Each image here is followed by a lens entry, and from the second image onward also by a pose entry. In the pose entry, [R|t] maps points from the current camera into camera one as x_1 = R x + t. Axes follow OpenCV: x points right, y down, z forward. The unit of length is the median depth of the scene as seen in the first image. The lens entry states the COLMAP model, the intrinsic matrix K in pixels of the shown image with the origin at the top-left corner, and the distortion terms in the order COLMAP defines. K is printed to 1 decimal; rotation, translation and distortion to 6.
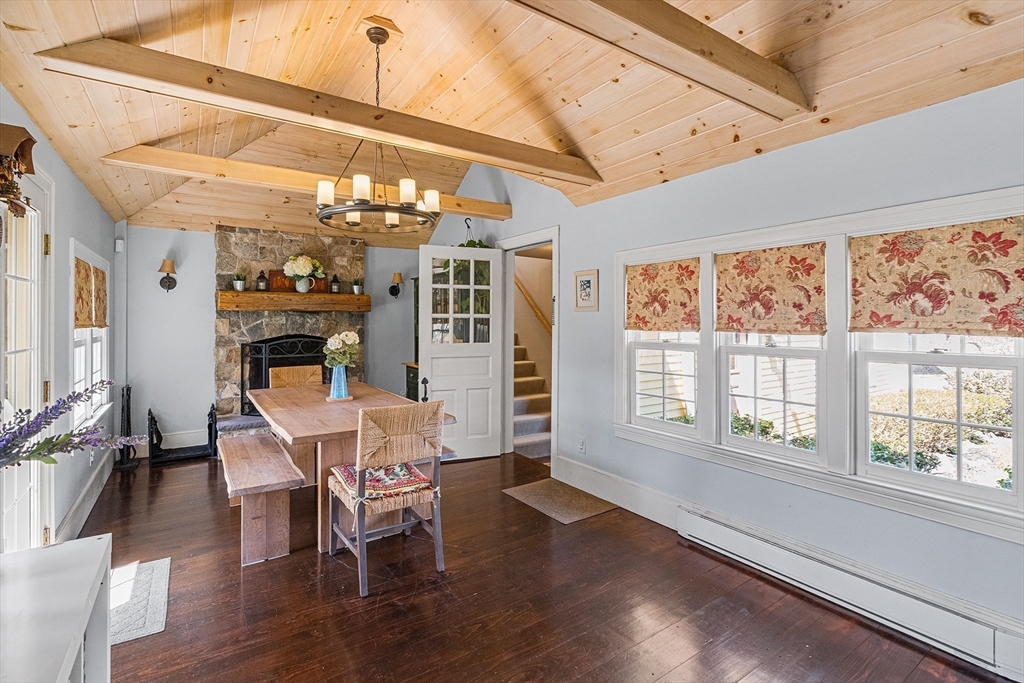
lens RADIAL K [[470.8, 0, 510.3], [0, 470.8, 315.0], [0, 0, 1]] dist [-0.008107, 0.001209]
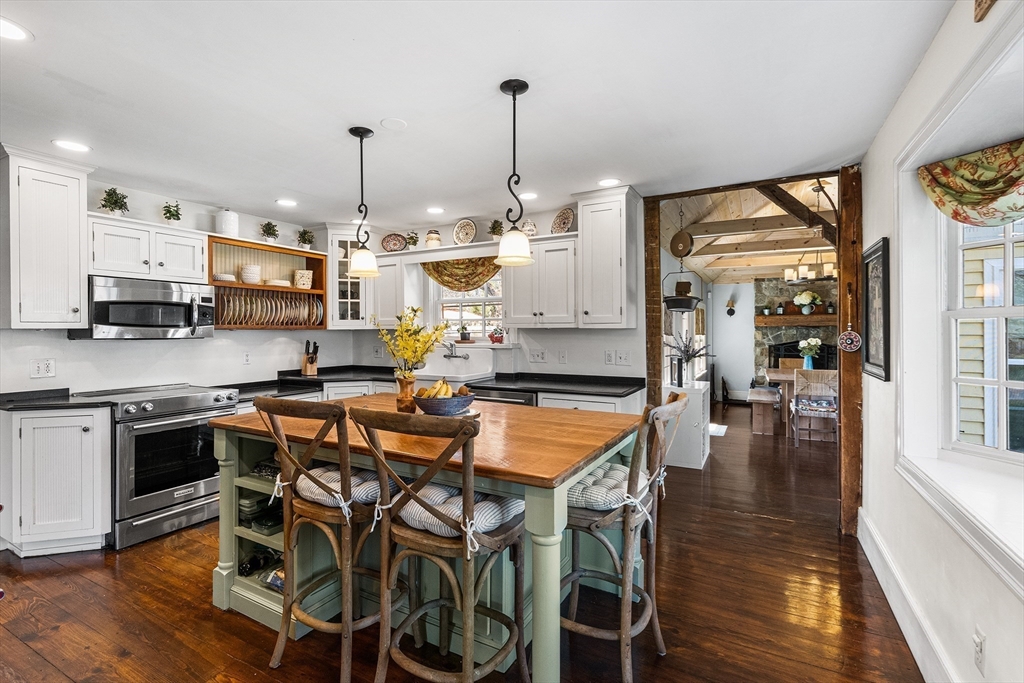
lens RADIAL K [[470.8, 0, 505.8], [0, 470.8, 332.2], [0, 0, 1]] dist [-0.008107, 0.001209]
pose [[0.453200, 0.002894, -0.891404, 0.587482], [0.008708, 0.999933, 0.007673, -0.010004], [0.891367, -0.011239, 0.453144, -0.717408]]
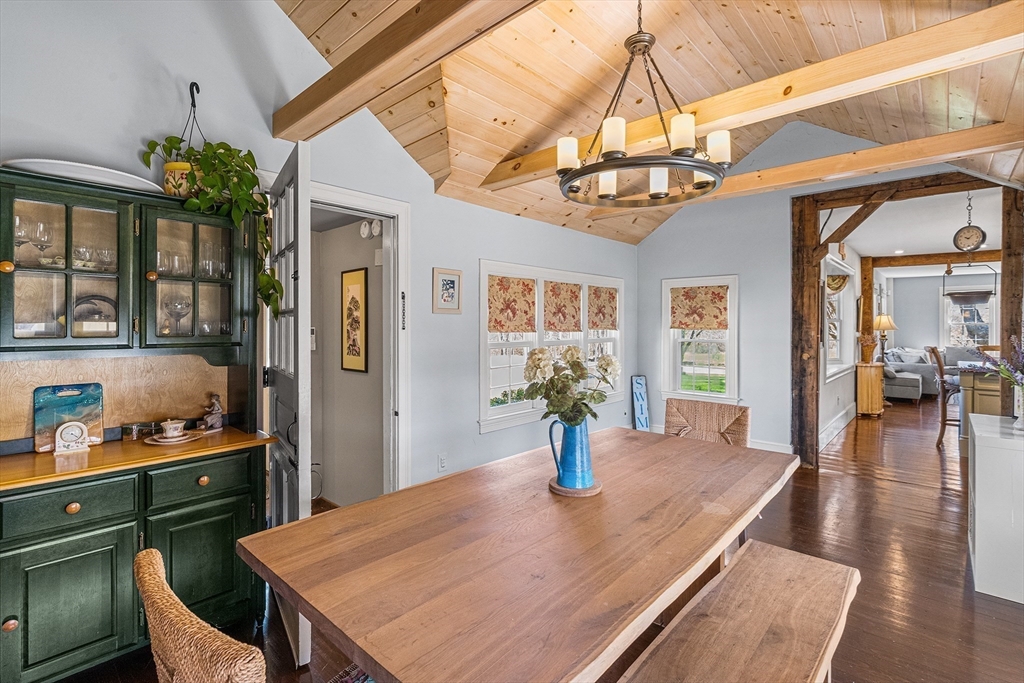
lens RADIAL K [[470.8, 0, 522.7], [0, 470.8, 323.3], [0, 0, 1]] dist [-0.008107, 0.001209]
pose [[-0.236046, 0.004382, 0.971732, -0.618226], [-0.012763, 0.999890, -0.007610, 0.012942], [-0.971658, -0.014199, -0.235964, 0.871157]]
